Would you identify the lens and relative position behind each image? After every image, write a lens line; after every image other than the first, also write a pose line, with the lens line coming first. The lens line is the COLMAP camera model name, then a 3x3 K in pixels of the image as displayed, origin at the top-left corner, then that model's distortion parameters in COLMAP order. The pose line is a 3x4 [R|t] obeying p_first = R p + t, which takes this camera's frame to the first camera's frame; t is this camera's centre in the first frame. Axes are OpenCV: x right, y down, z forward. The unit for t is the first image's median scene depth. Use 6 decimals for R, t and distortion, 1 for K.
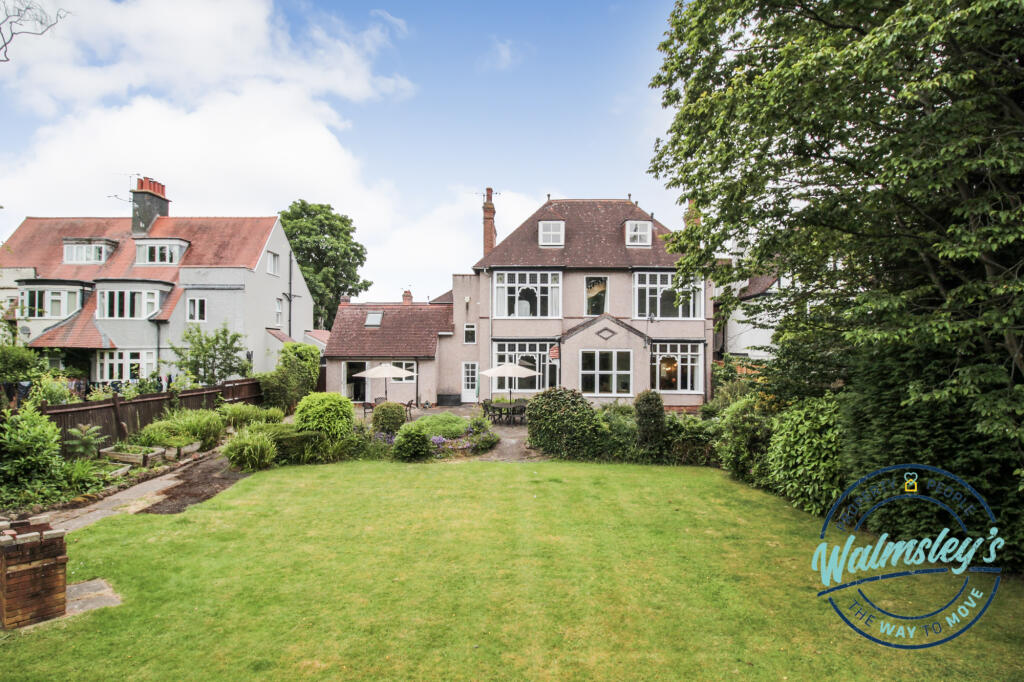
lens RADIAL K [[524.0, 0, 510.3], [0, 524.0, 341.3], [0, 0, 1]] dist [-0.000711, -0.006804]
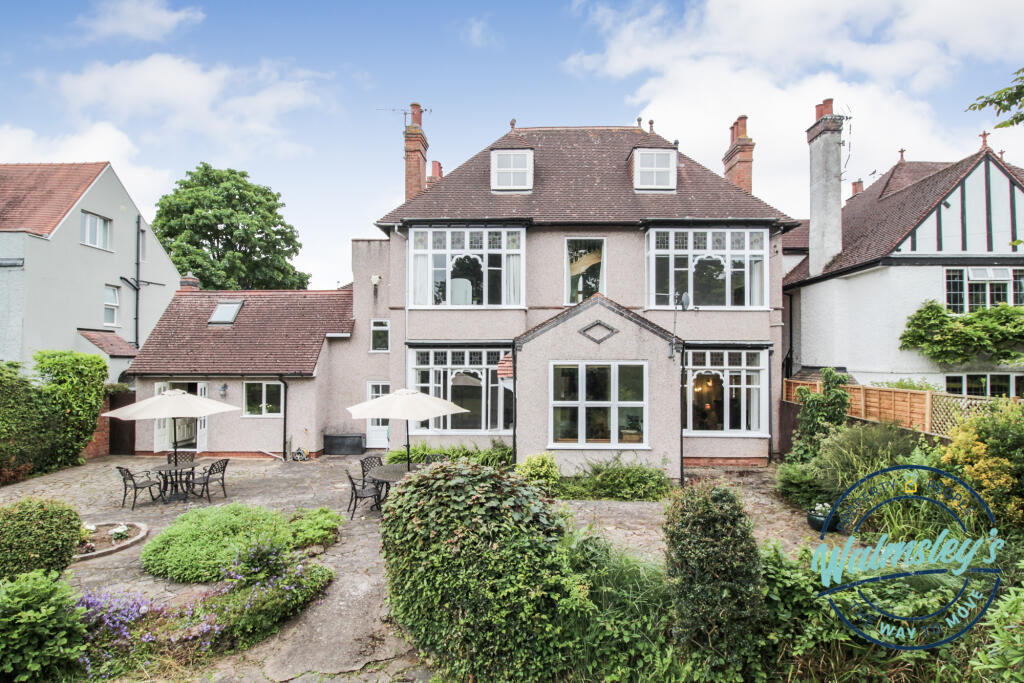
lens RADIAL K [[524.0, 0, 514.7], [0, 524.0, 346.8], [0, 0, 1]] dist [-0.000711, -0.006804]
pose [[0.999983, -0.002418, -0.005304, 0.089308], [0.002371, 0.999958, -0.008863, 0.004561], [0.005325, 0.008850, 0.999947, 0.413879]]
